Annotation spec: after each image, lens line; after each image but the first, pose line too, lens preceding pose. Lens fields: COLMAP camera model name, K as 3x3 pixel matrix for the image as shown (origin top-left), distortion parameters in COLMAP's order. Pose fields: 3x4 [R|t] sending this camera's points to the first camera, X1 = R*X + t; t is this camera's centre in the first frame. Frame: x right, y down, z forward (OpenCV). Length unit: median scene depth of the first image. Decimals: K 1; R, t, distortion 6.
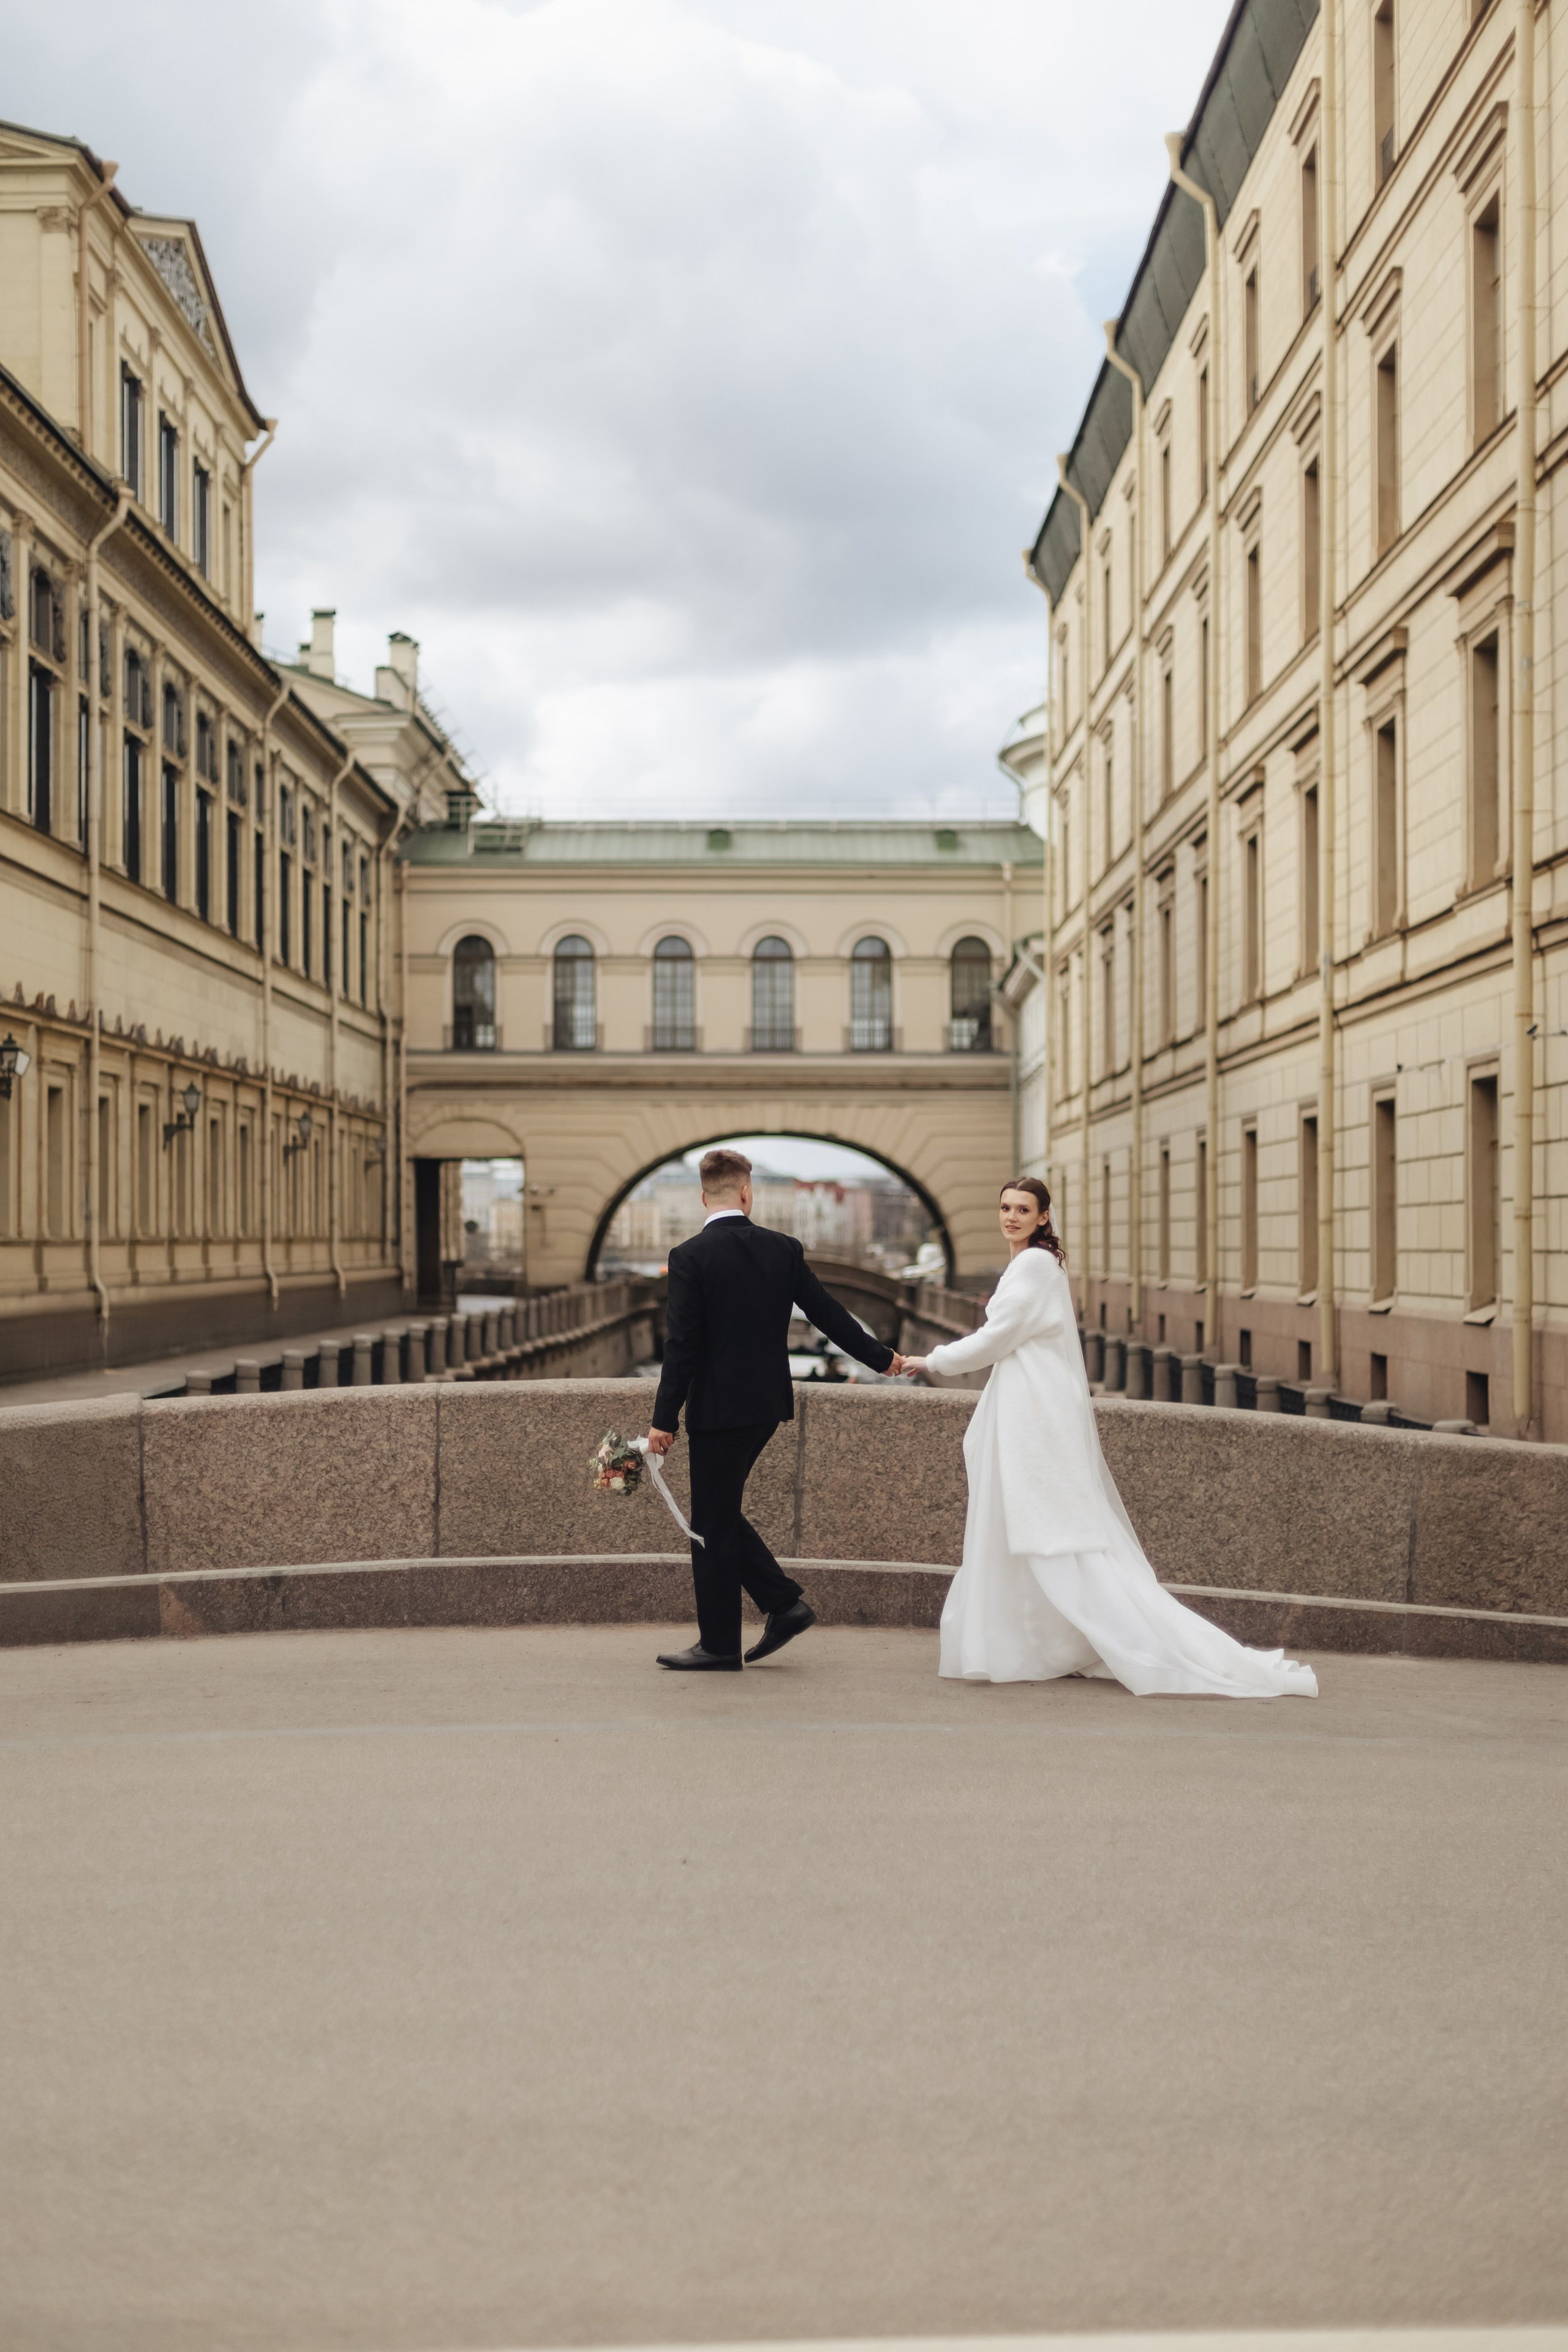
lens RADIAL K [[3487.3, 0, 788.8], [0, 3487.3, 1182.6], [0, 0, 1]] dist [-0.040775, 0.000000]
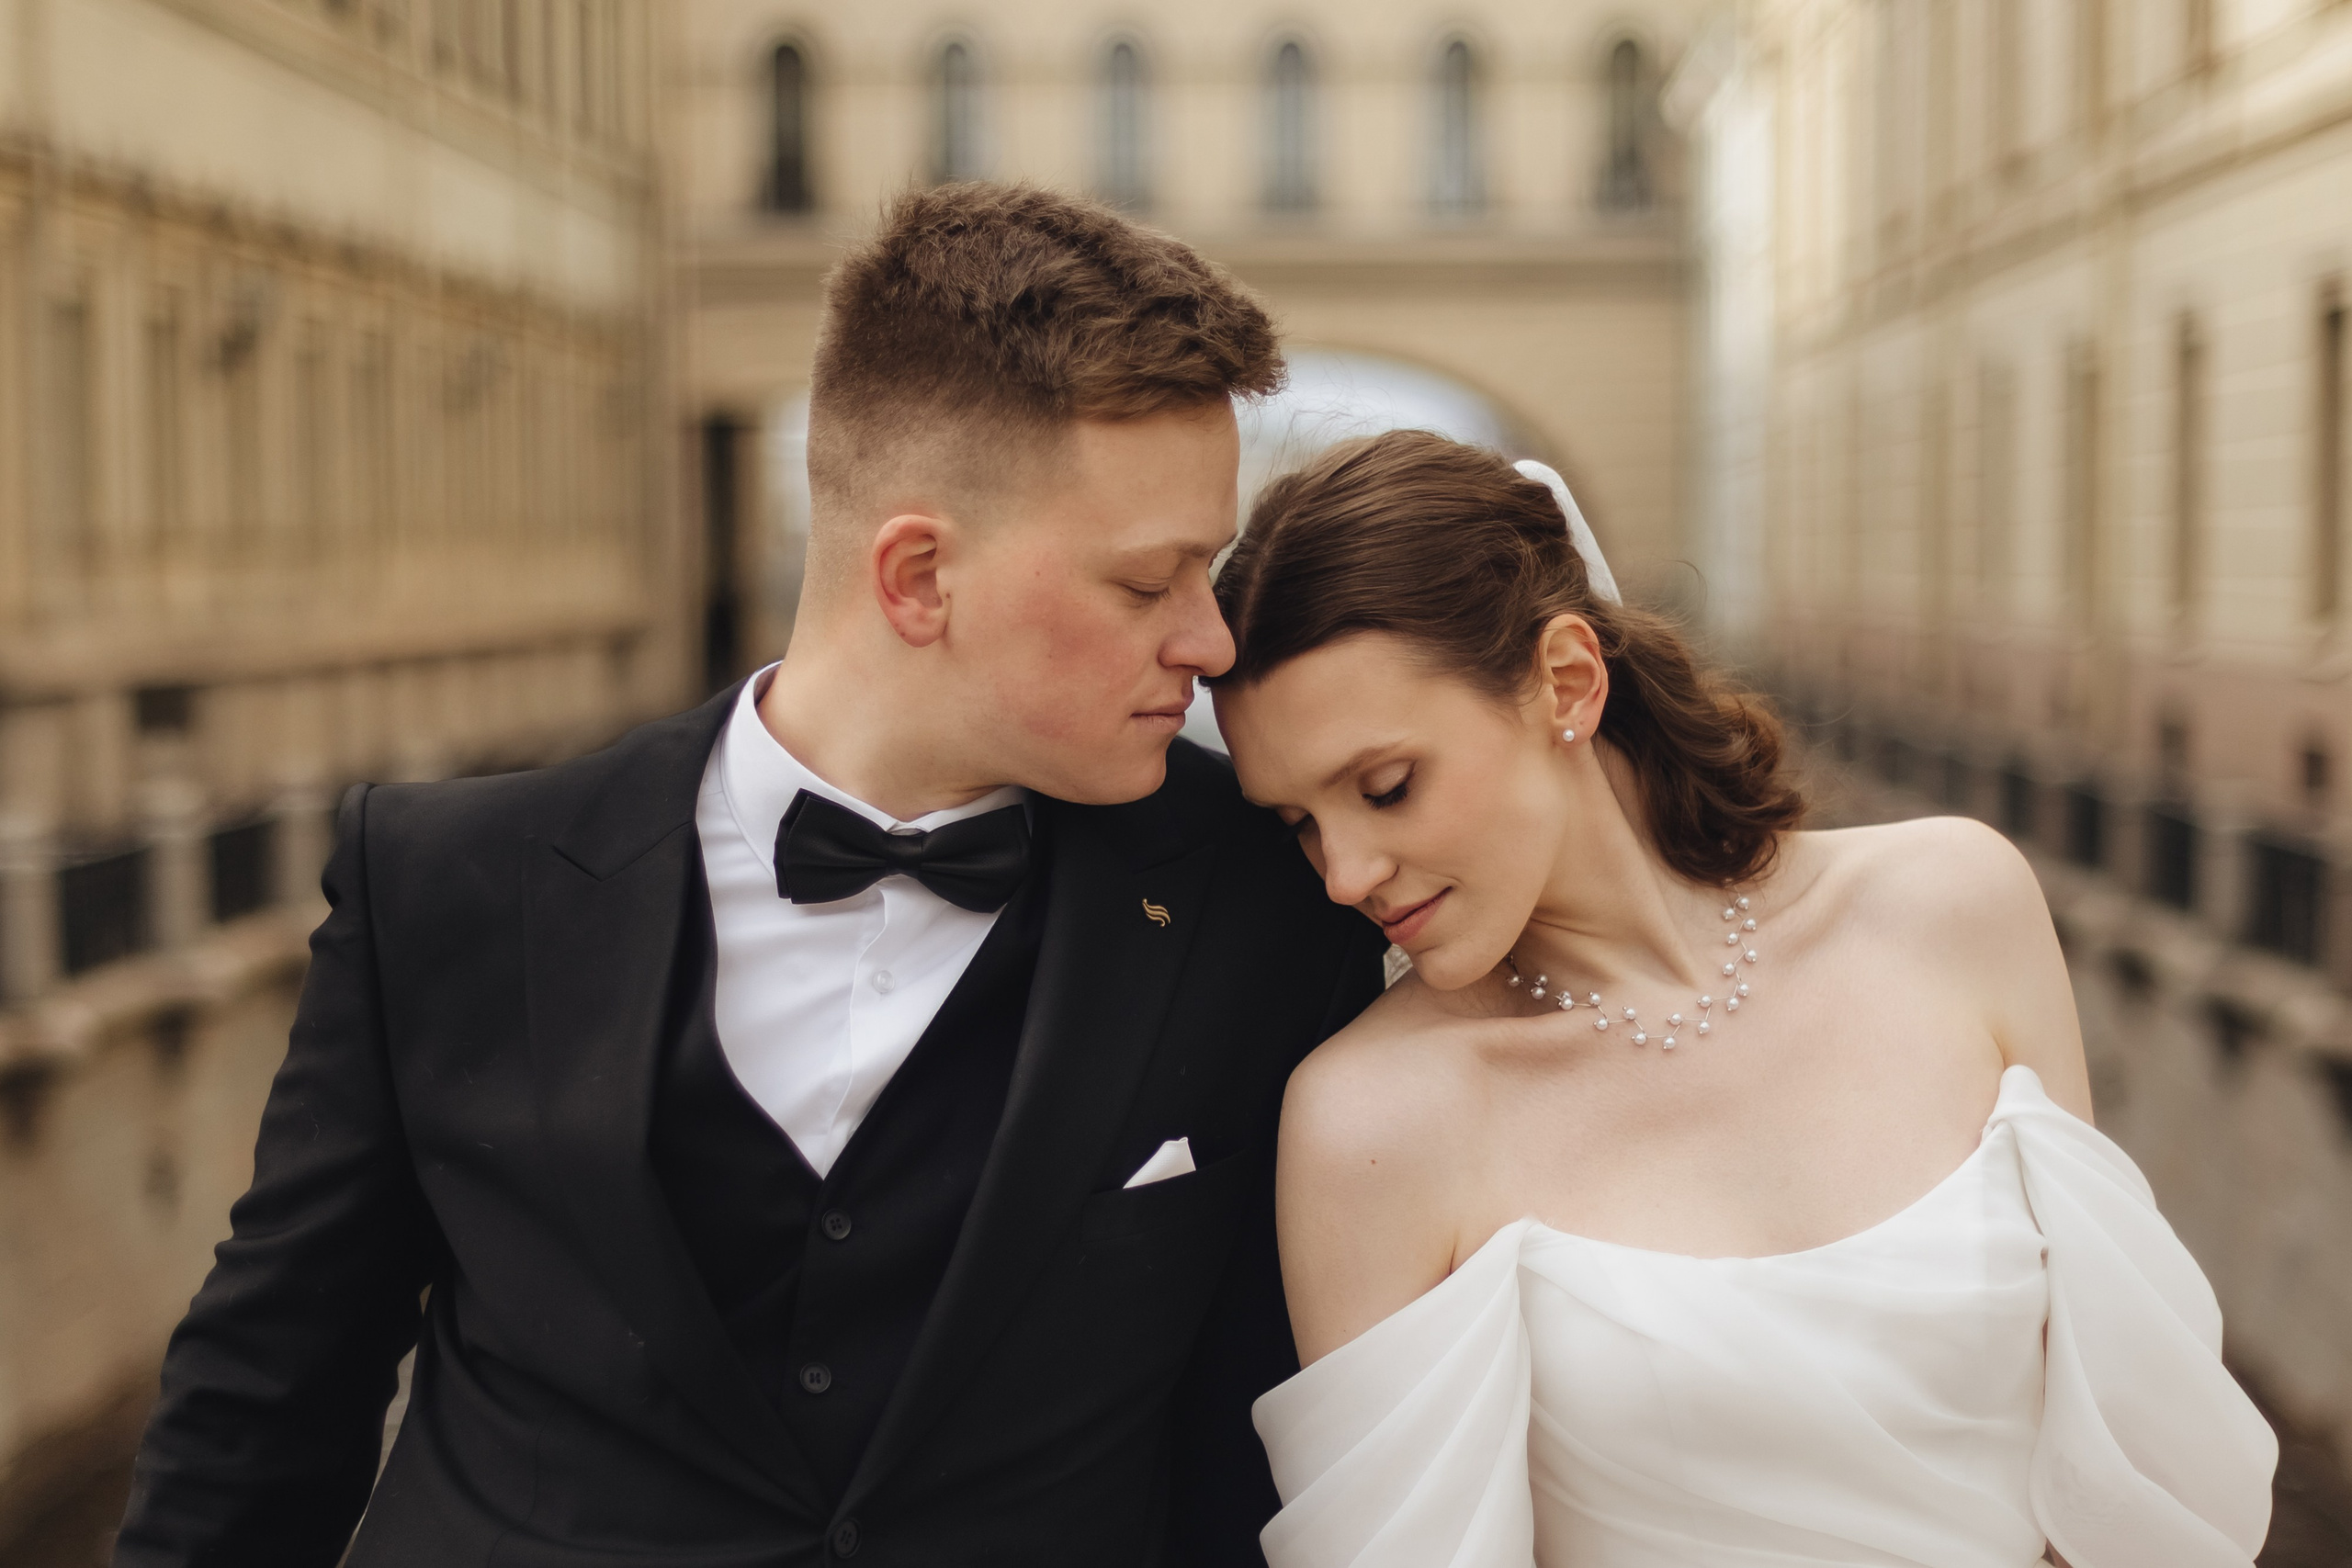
lens RADIAL K [[3486.9, 0, 1172.6], [0, 3486.9, 776.2], [0, 0, 1]] dist [-0.040775, 0.000000]
pose [[0.999183, -0.007118, -0.039776, -0.001749], [0.010455, 0.996383, 0.084336, 0.006356], [0.039032, -0.084683, 0.995643, 0.397303]]
